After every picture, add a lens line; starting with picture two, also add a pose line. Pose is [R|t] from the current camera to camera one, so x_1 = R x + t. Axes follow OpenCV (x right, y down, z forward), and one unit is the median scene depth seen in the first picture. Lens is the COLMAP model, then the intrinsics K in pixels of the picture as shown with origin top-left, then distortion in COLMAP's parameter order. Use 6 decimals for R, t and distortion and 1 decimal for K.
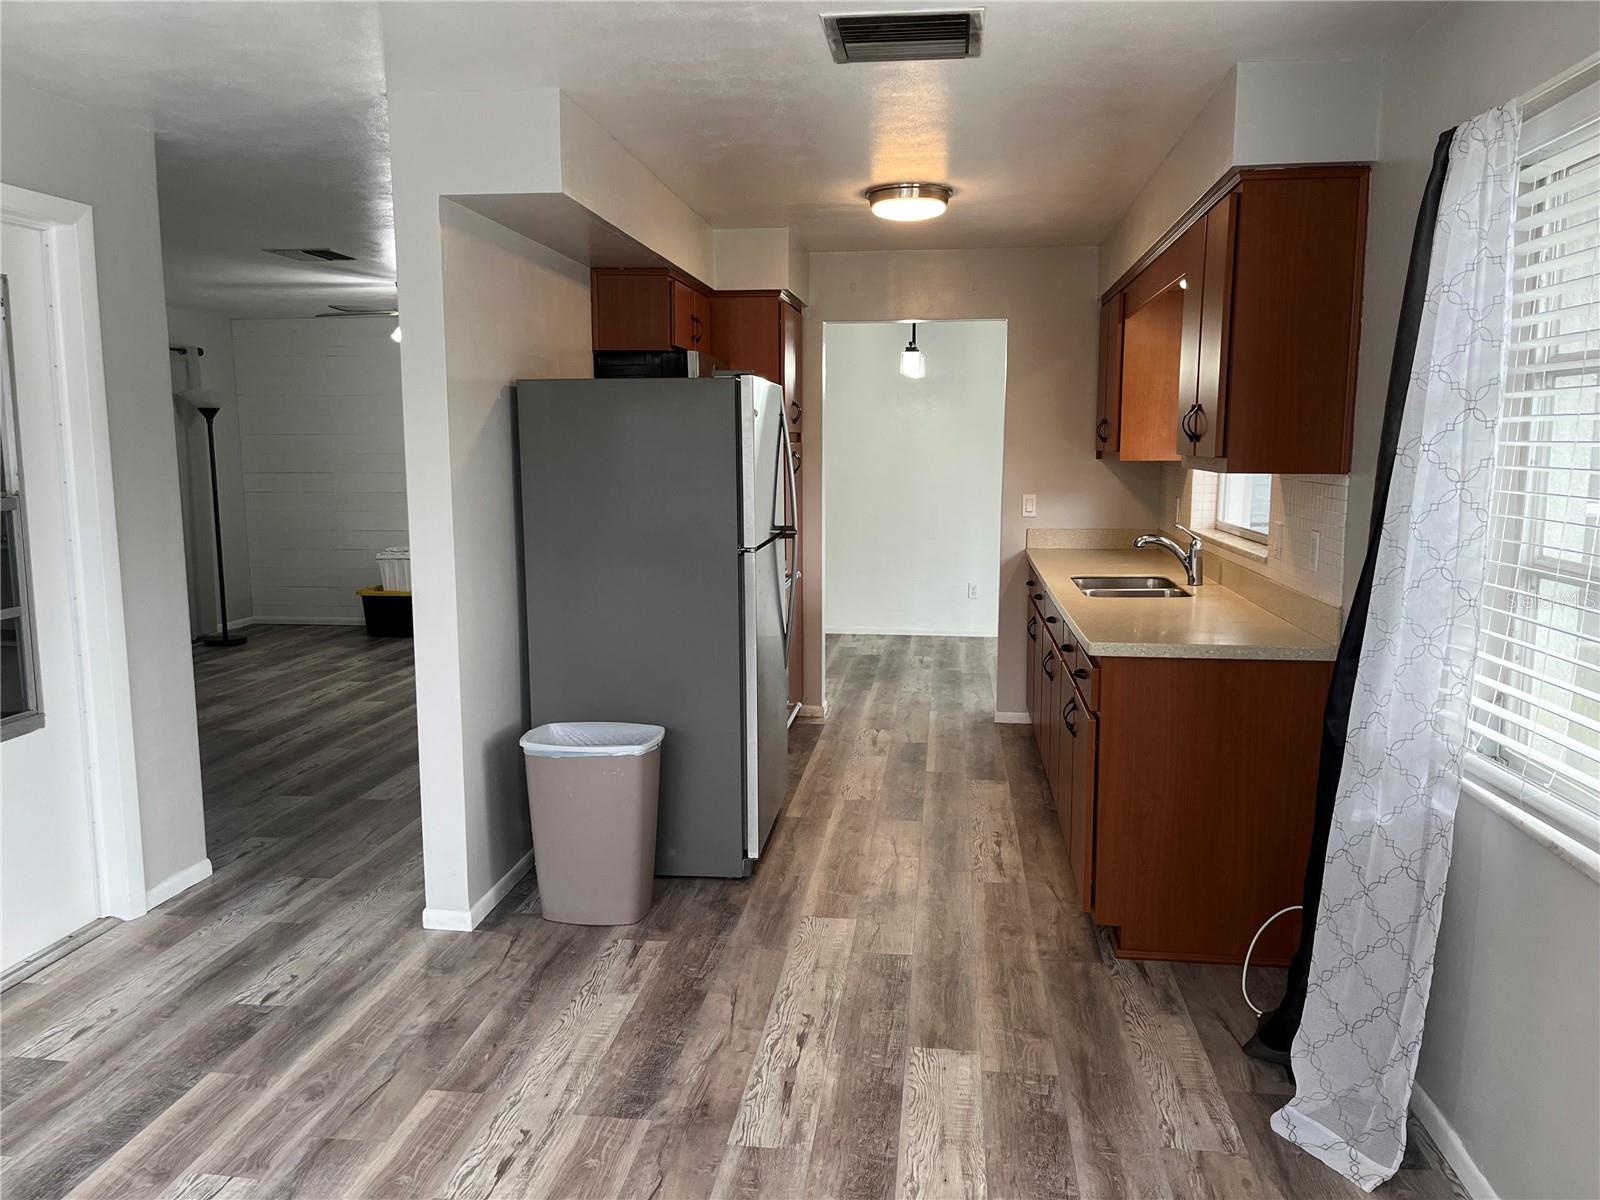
lens RADIAL K [[1204.2, 0, 795.0], [0, 1204.2, 623.7], [0, 0, 1]] dist [0.075870, -0.102861]
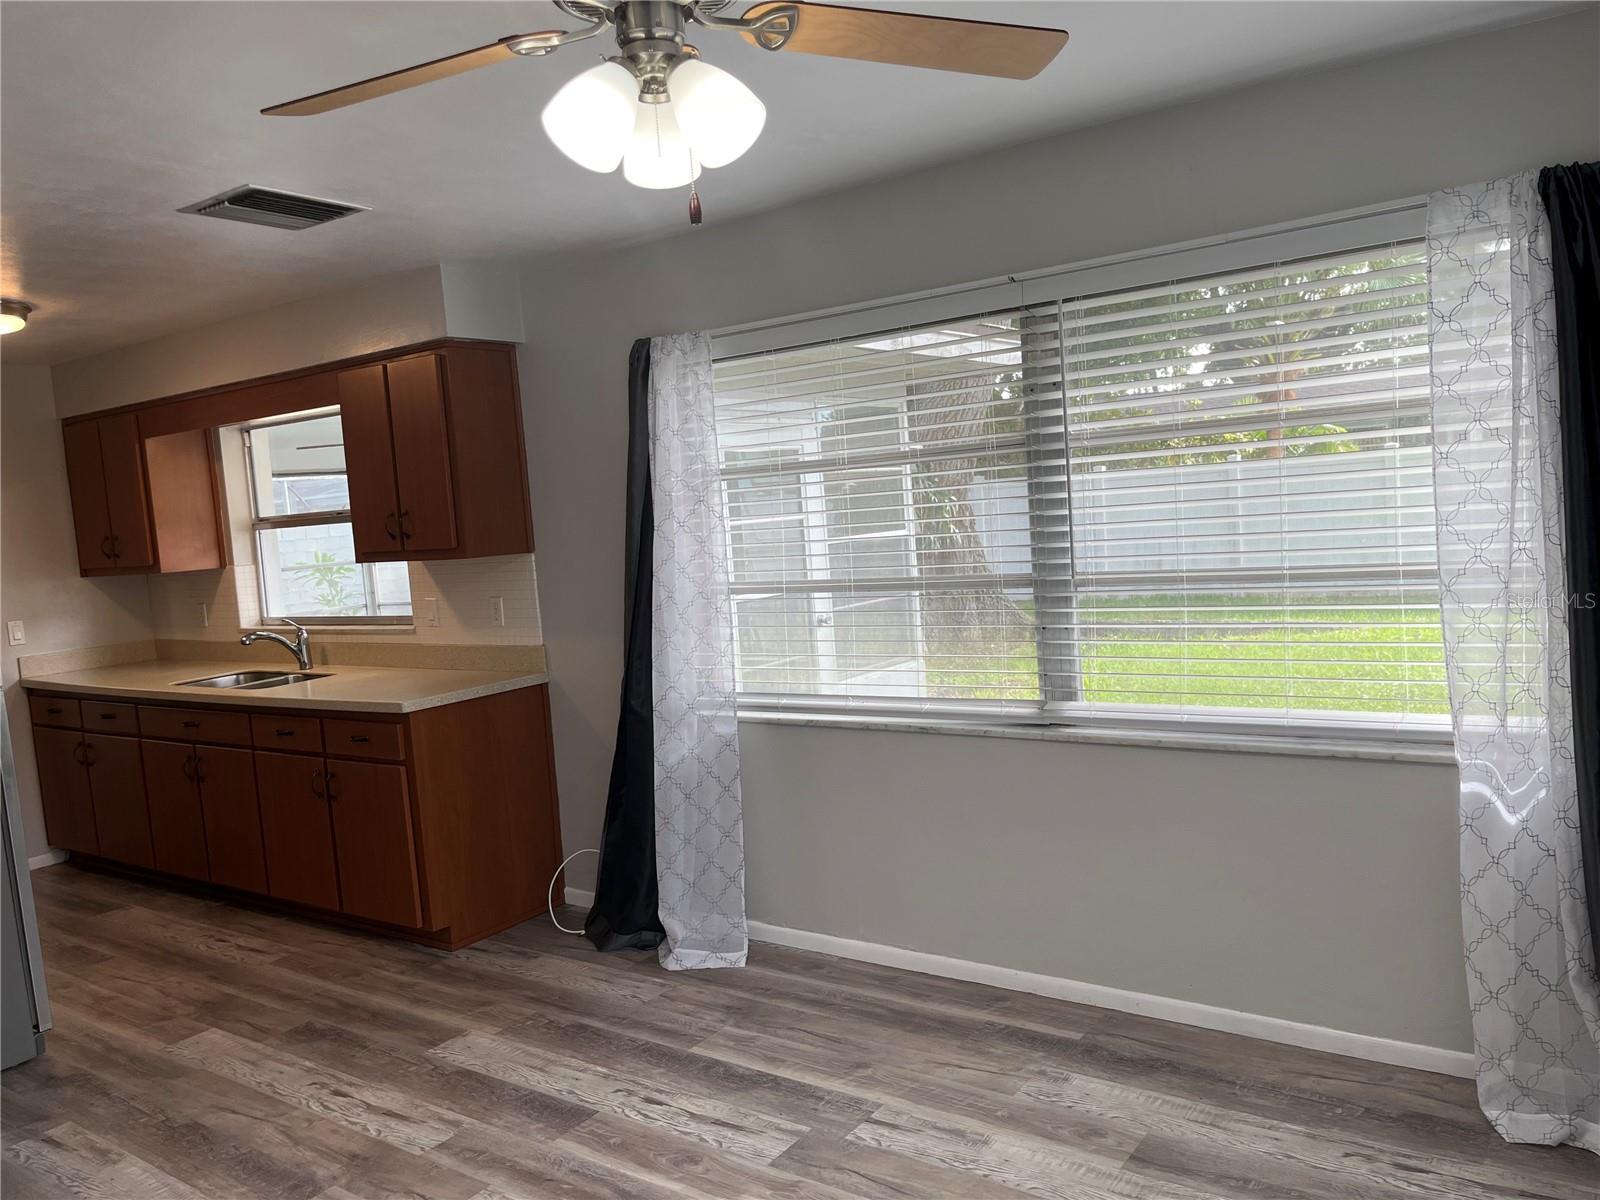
lens RADIAL K [[1204.2, 0, 795.0], [0, 1204.2, 623.7], [0, 0, 1]] dist [0.075870, -0.102861]
pose [[0.461597, -0.112737, 0.879897, -0.672419], [0.200909, 0.979404, 0.020089, -0.006118], [-0.864039, 0.167507, 0.474740, 0.063665]]
